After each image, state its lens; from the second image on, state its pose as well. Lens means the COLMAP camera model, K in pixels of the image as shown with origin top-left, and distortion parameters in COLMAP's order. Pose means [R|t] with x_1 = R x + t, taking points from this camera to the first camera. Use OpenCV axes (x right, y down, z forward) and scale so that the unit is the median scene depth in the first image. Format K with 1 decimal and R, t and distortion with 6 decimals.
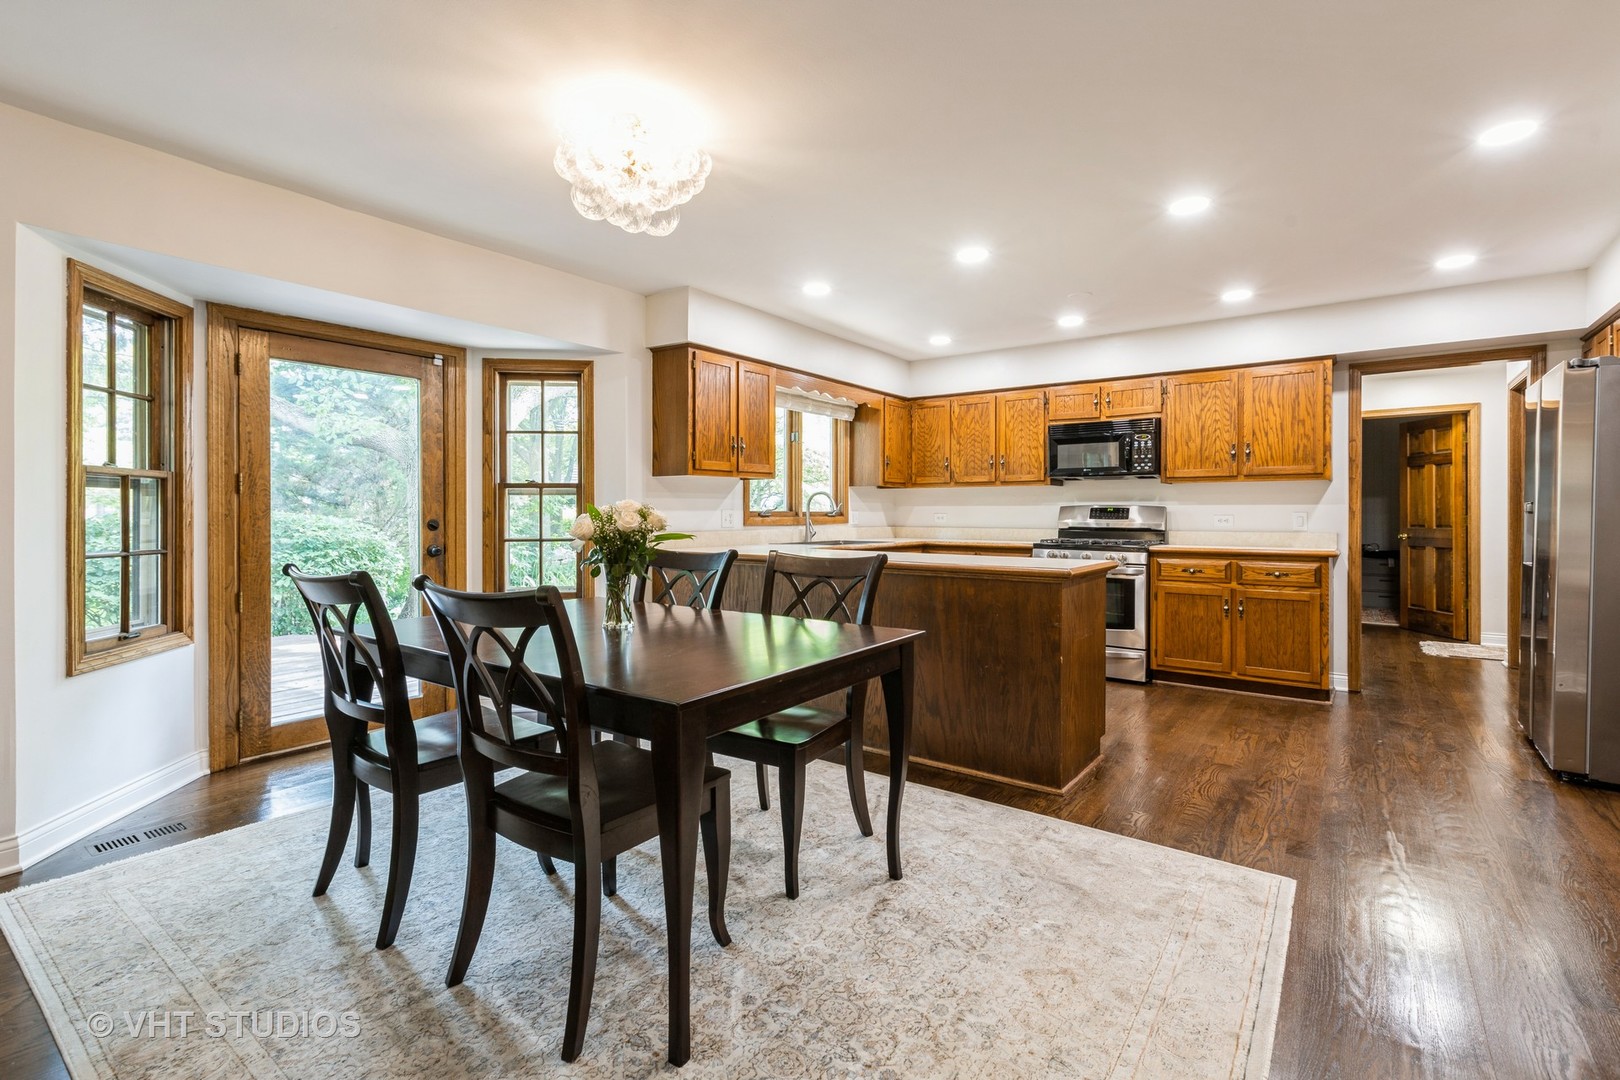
lens RADIAL K [[716.2, 0, 805.0], [0, 716.2, 534.0], [0, 0, 1]] dist [0.003021, 0.001741]
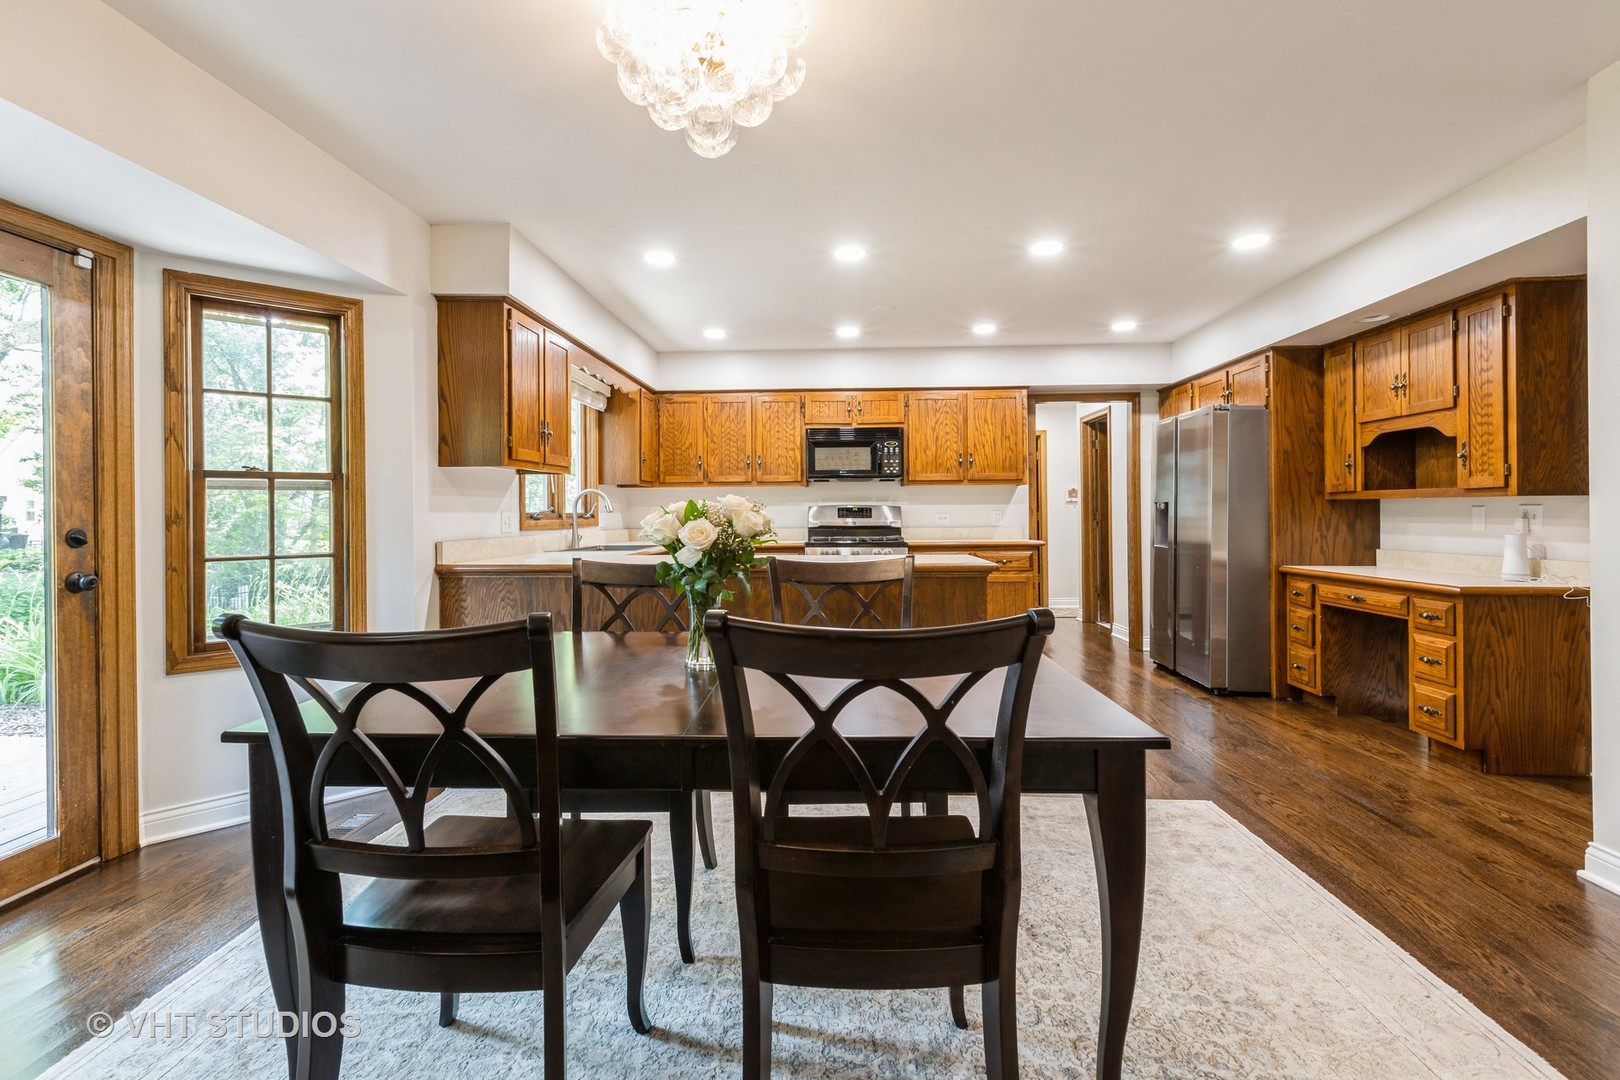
lens RADIAL K [[716.2, 0, 809.7], [0, 716.2, 530.8], [0, 0, 1]] dist [0.003021, 0.001741]
pose [[0.841842, -0.019883, 0.539358, -0.261757], [0.023500, 0.999724, 0.000175, -0.003617], [-0.539212, 0.012527, 0.842077, 0.142671]]
